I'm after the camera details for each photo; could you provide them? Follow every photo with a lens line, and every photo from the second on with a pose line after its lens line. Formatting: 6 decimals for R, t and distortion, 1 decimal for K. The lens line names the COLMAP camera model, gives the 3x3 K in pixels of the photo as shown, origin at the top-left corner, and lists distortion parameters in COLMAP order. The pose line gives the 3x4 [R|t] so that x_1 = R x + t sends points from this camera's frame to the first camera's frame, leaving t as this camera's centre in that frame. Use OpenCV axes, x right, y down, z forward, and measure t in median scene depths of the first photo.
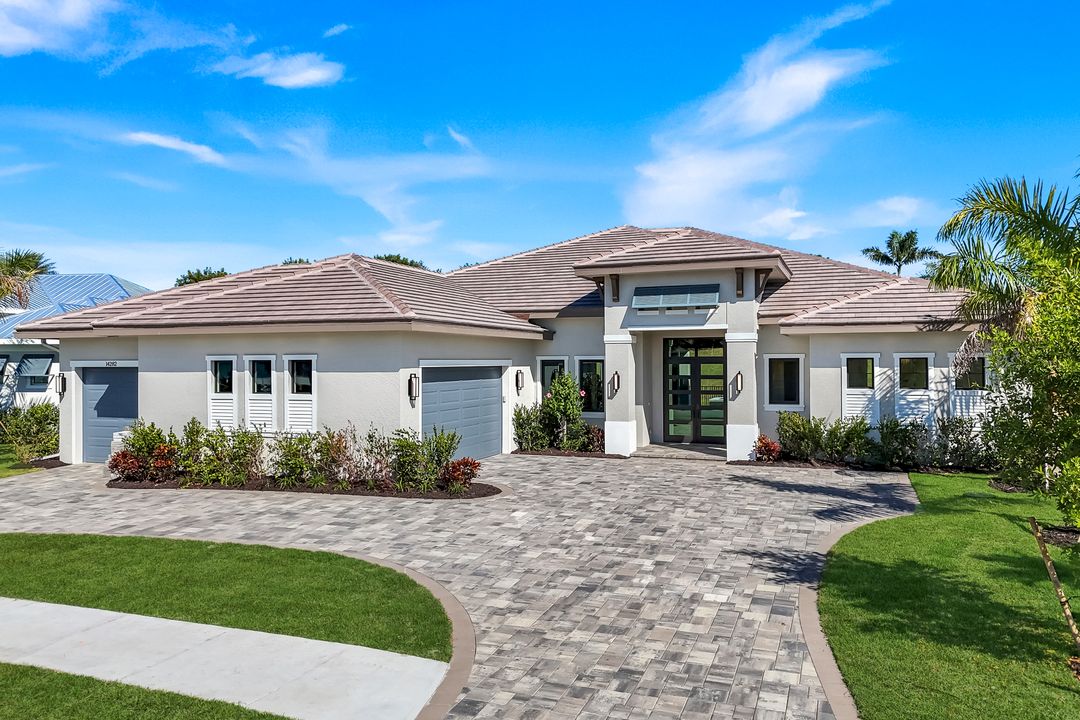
lens RADIAL K [[758.9, 0, 561.1], [0, 758.9, 364.4], [0, 0, 1]] dist [0.031764, -0.010734]
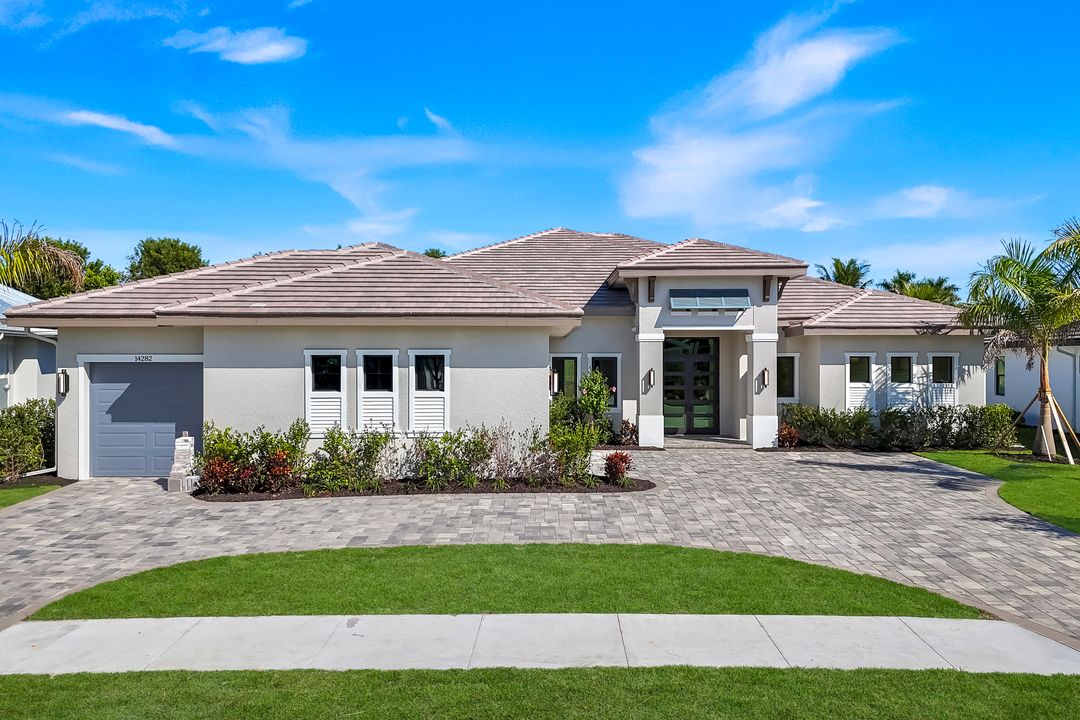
lens RADIAL K [[758.9, 0, 550.8], [0, 758.9, 360.8], [0, 0, 1]] dist [0.031764, -0.010734]
pose [[0.939546, 0.003590, 0.342405, -0.458542], [-0.002673, 0.999991, -0.003150, 0.003244], [-0.342413, 0.002044, 0.939547, 0.059512]]
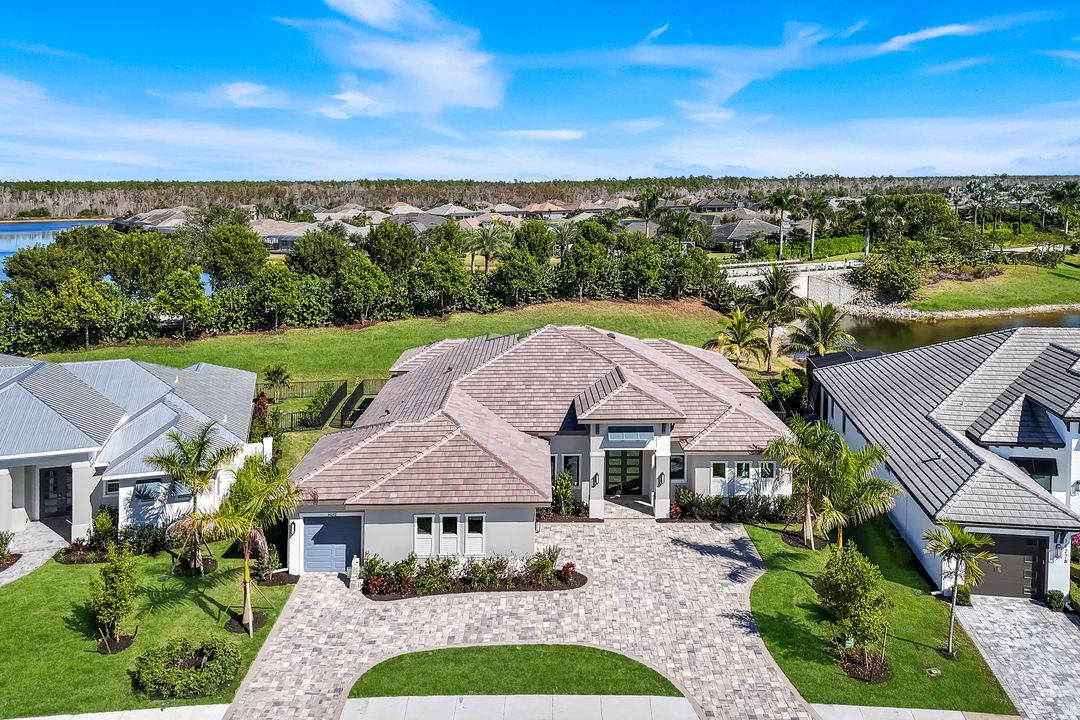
lens RADIAL K [[758.9, 0, 560.2], [0, 758.9, 234.0], [0, 0, 1]] dist [0.031764, -0.010734]
pose [[0.938016, -0.004593, 0.346560, -0.700497], [-0.002649, 0.999788, 0.020420, -0.656093], [-0.346581, -0.020073, 0.937805, -0.736731]]
